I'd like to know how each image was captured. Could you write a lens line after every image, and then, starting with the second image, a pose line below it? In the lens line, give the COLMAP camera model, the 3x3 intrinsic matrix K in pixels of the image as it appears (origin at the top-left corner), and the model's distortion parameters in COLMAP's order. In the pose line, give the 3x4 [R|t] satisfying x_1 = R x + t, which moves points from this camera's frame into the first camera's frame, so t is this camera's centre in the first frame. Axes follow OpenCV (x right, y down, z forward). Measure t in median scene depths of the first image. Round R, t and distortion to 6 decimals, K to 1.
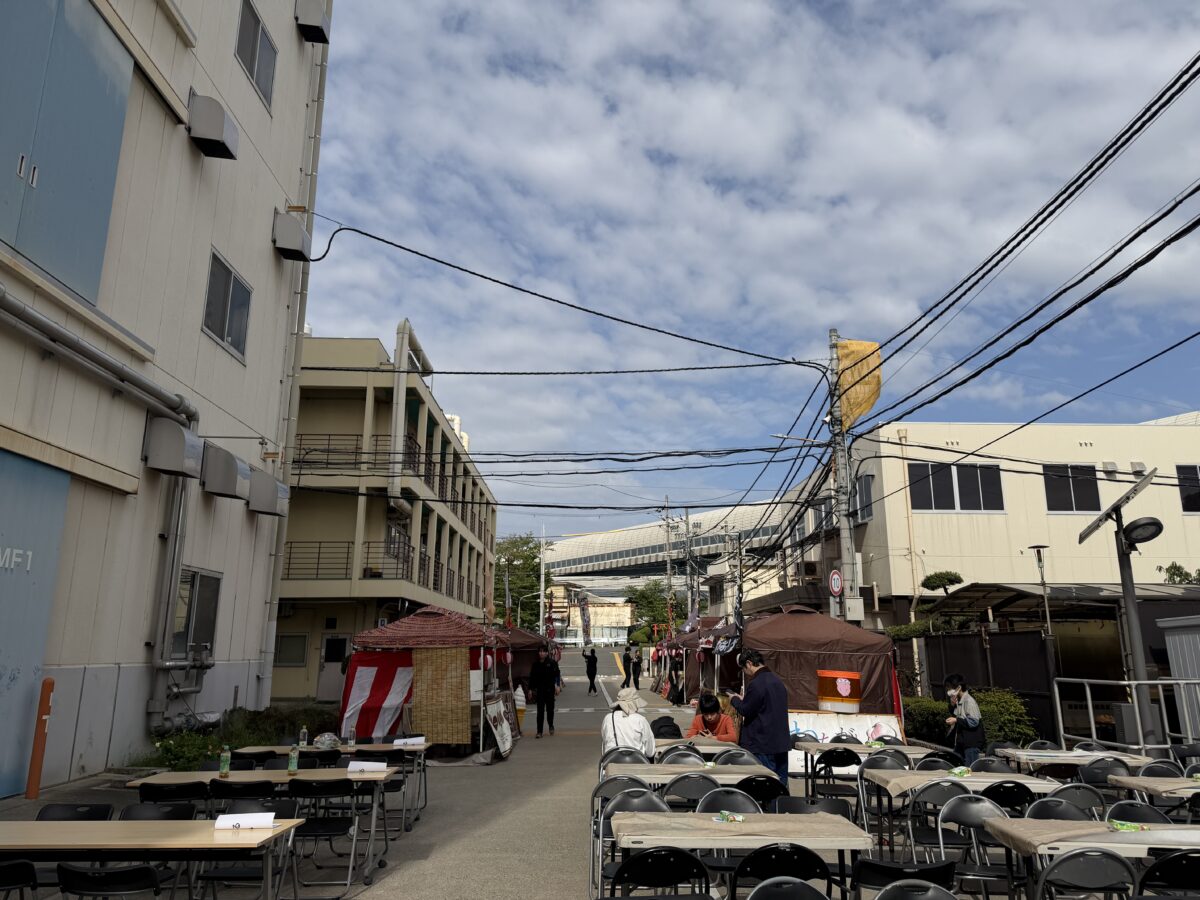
lens RADIAL K [[837.7, 0, 598.1], [0, 837.7, 449.6], [0, 0, 1]] dist [0.010860, 0.004043]
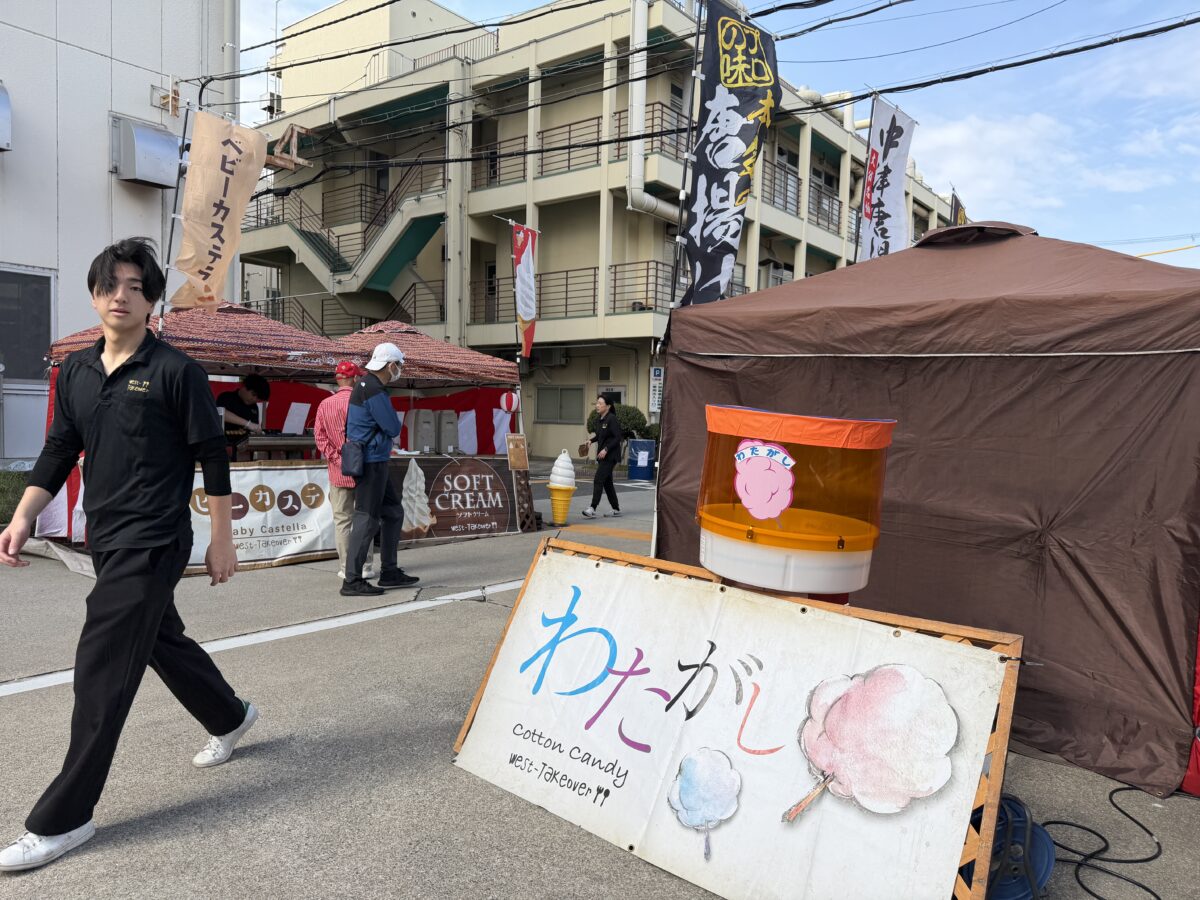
lens RADIAL K [[837.7, 0, 597.5], [0, 837.7, 456.9], [0, 0, 1]] dist [0.010860, 0.004043]
pose [[0.781550, 0.045179, -0.622204, 0.188560], [0.123876, 0.966274, 0.225763, 0.104895], [0.611420, -0.253522, 0.749595, 0.382650]]
